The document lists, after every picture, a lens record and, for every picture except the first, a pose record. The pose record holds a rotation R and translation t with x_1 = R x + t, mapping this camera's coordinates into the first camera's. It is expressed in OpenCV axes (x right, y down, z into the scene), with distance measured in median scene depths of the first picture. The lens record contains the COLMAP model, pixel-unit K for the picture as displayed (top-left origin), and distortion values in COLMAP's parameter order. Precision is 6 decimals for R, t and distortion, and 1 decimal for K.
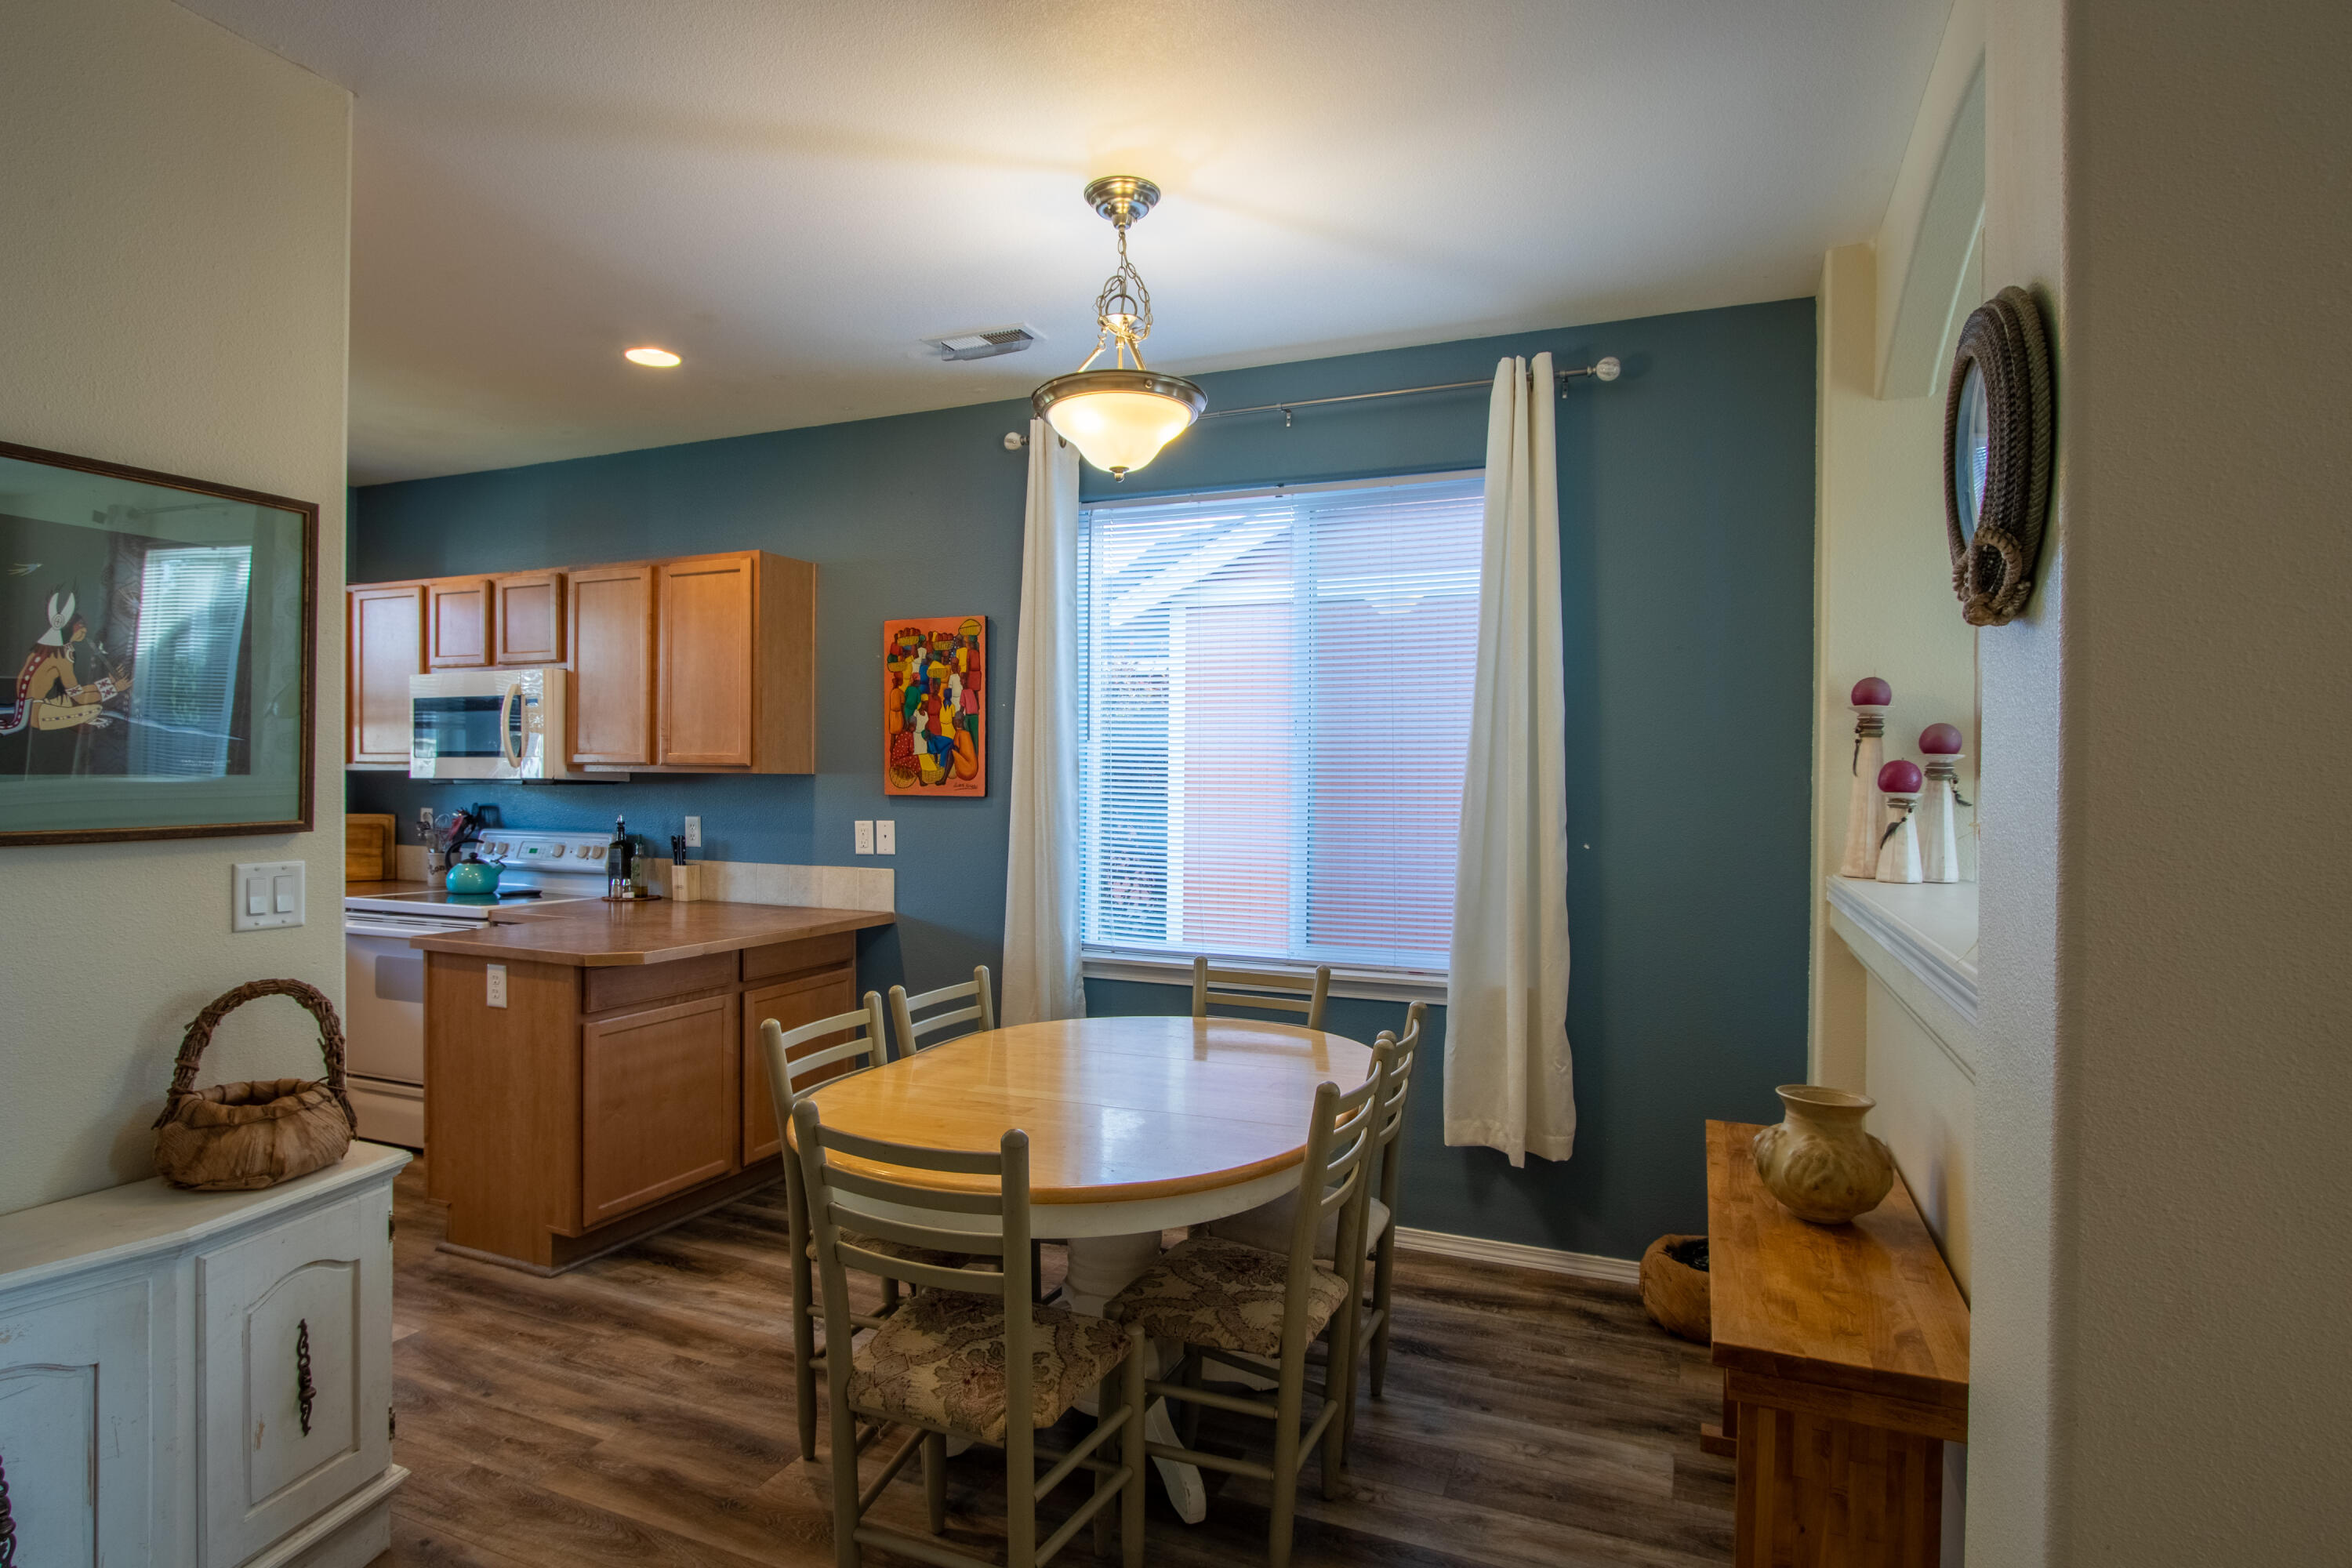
lens RADIAL K [[1264.5, 0, 1142.5], [0, 1264.5, 789.2], [0, 0, 1]] dist [-0.016418, 0.016009]
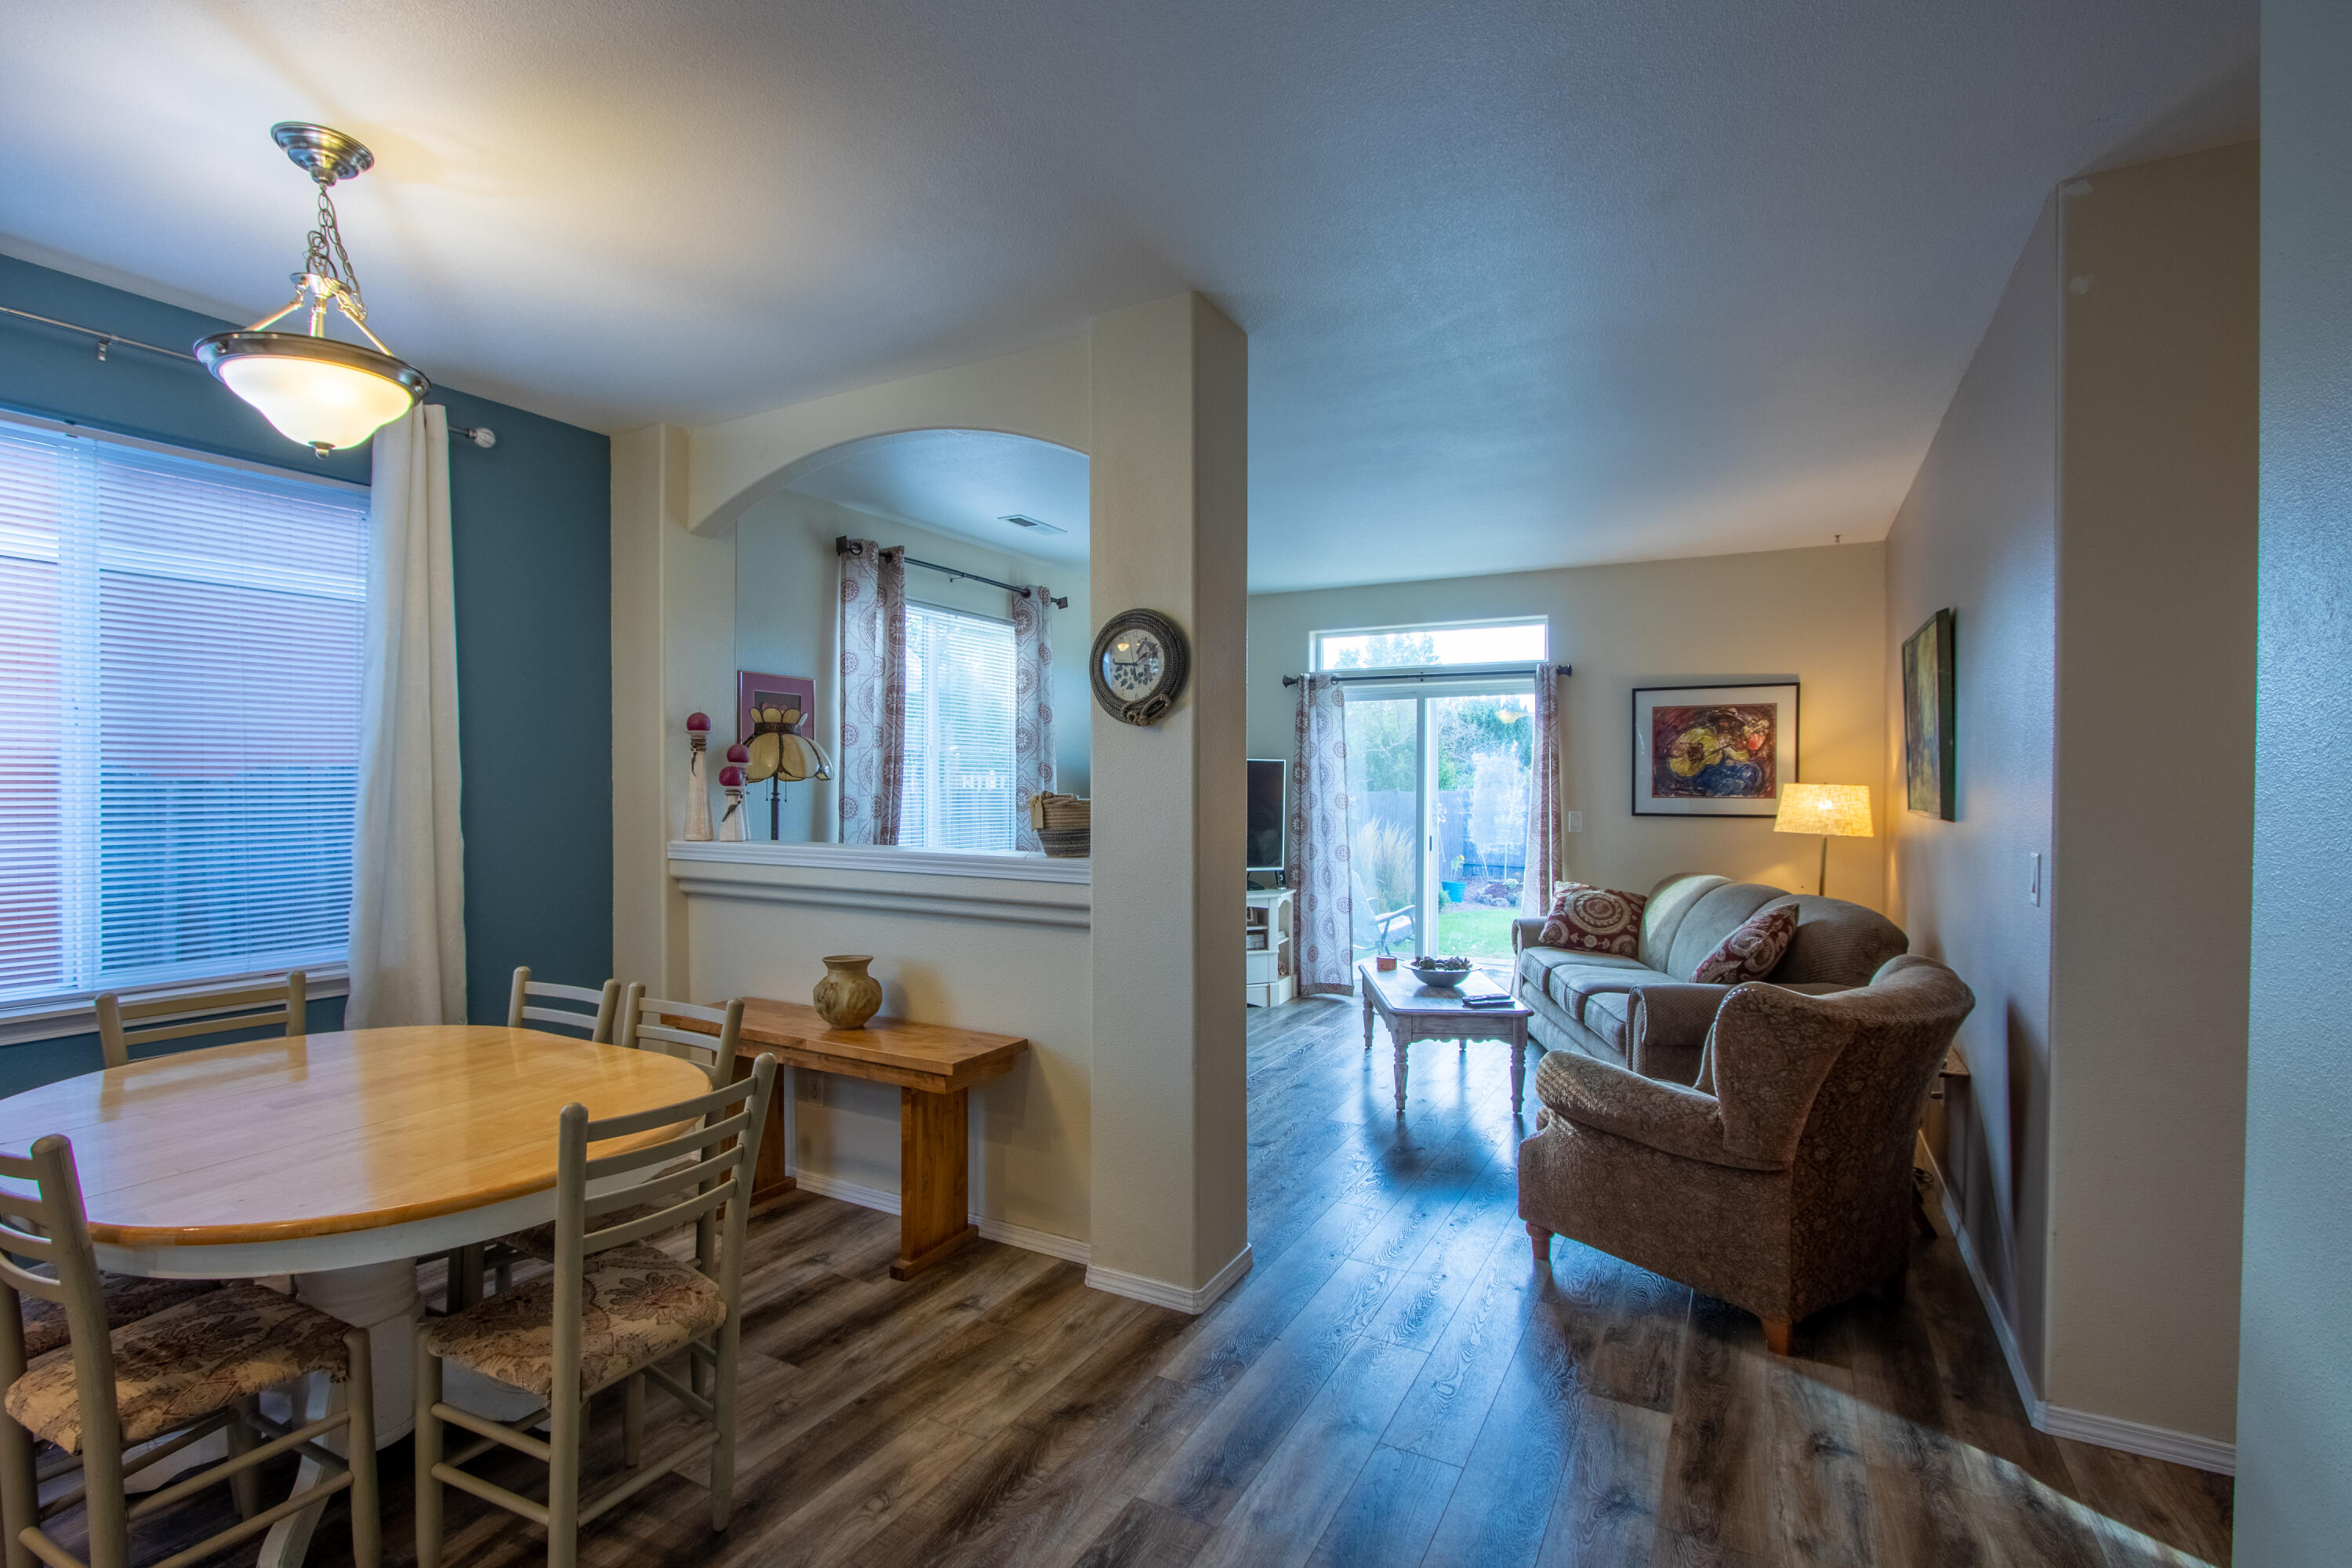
lens RADIAL K [[1093.9, 0, 1176.0], [0, 1093.9, 784.0], [0, 0, 1]] dist [-0.001117, -0.000283]
pose [[0.088920, -0.008382, 0.996004, -0.485696], [0.003931, 0.999960, 0.008065, -0.005949], [-0.996031, 0.003198, 0.088949, 0.194956]]
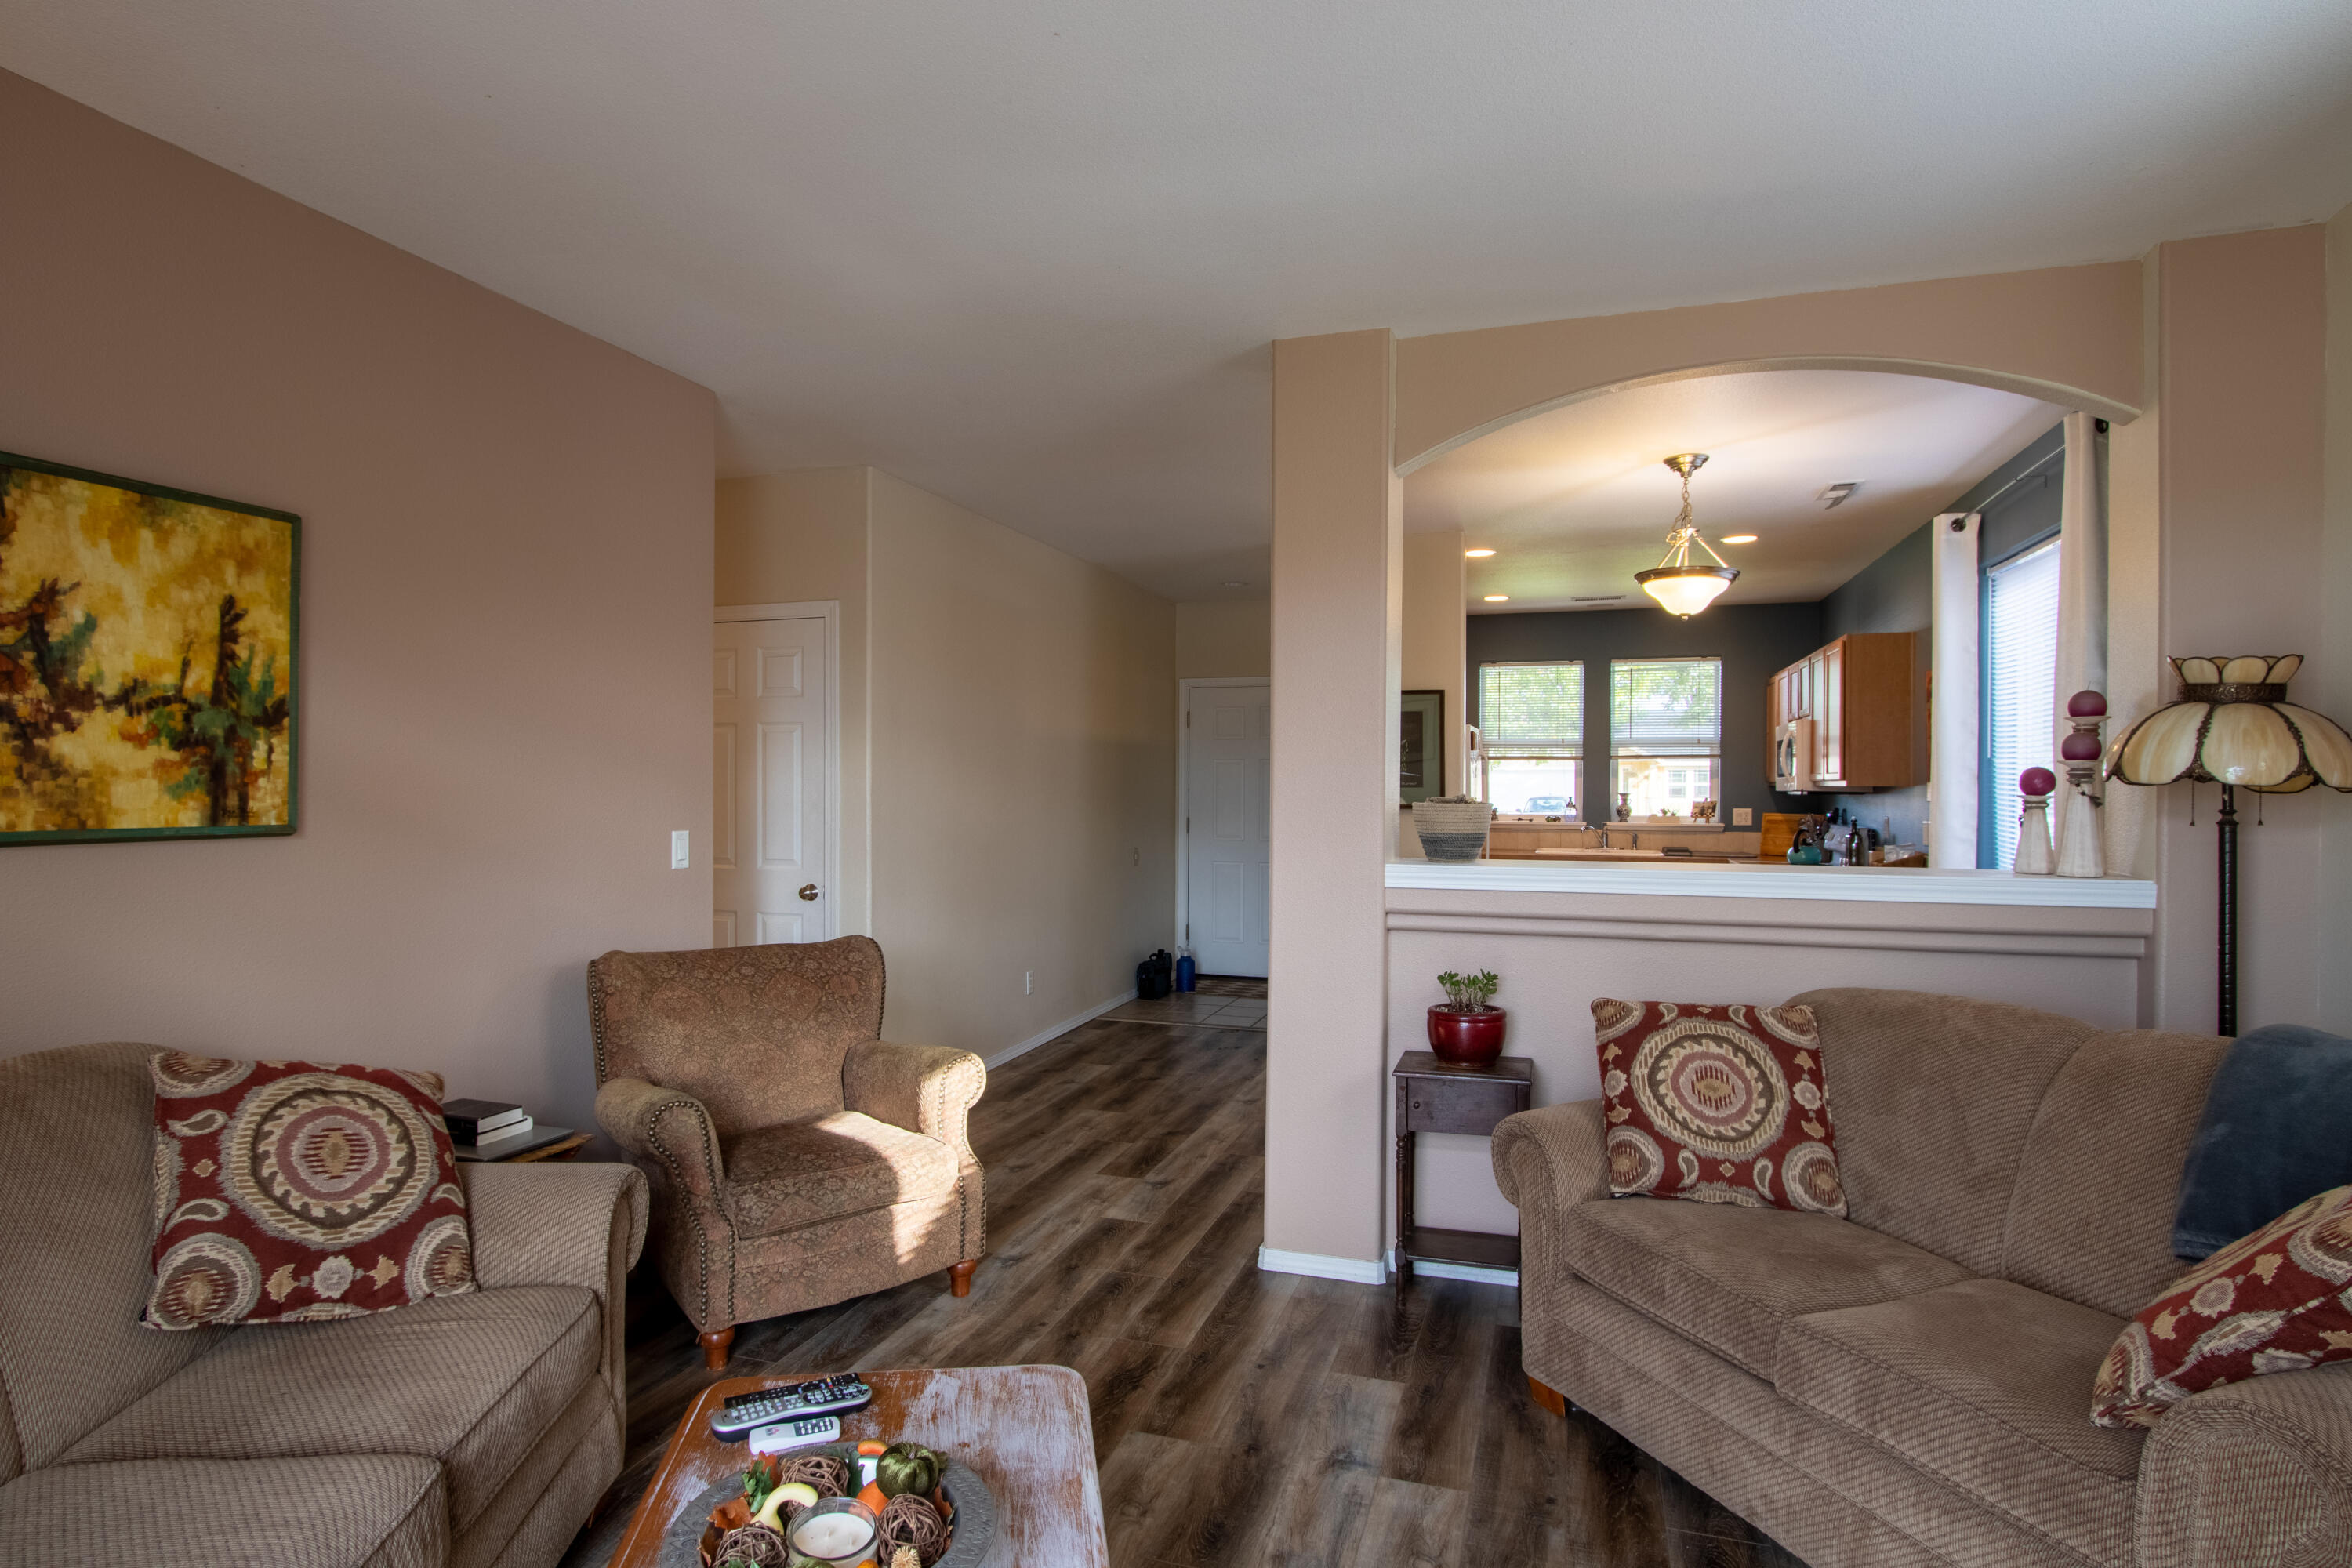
lens RADIAL K [[1264.5, 0, 1142.5], [0, 1264.5, 789.2], [0, 0, 1]] dist [-0.016418, 0.016009]
pose [[0.090724, -0.004712, -0.995865, 1.082131], [-0.009141, 0.999943, -0.005564, 0.006602], [0.995834, 0.009608, 0.090676, 0.048069]]
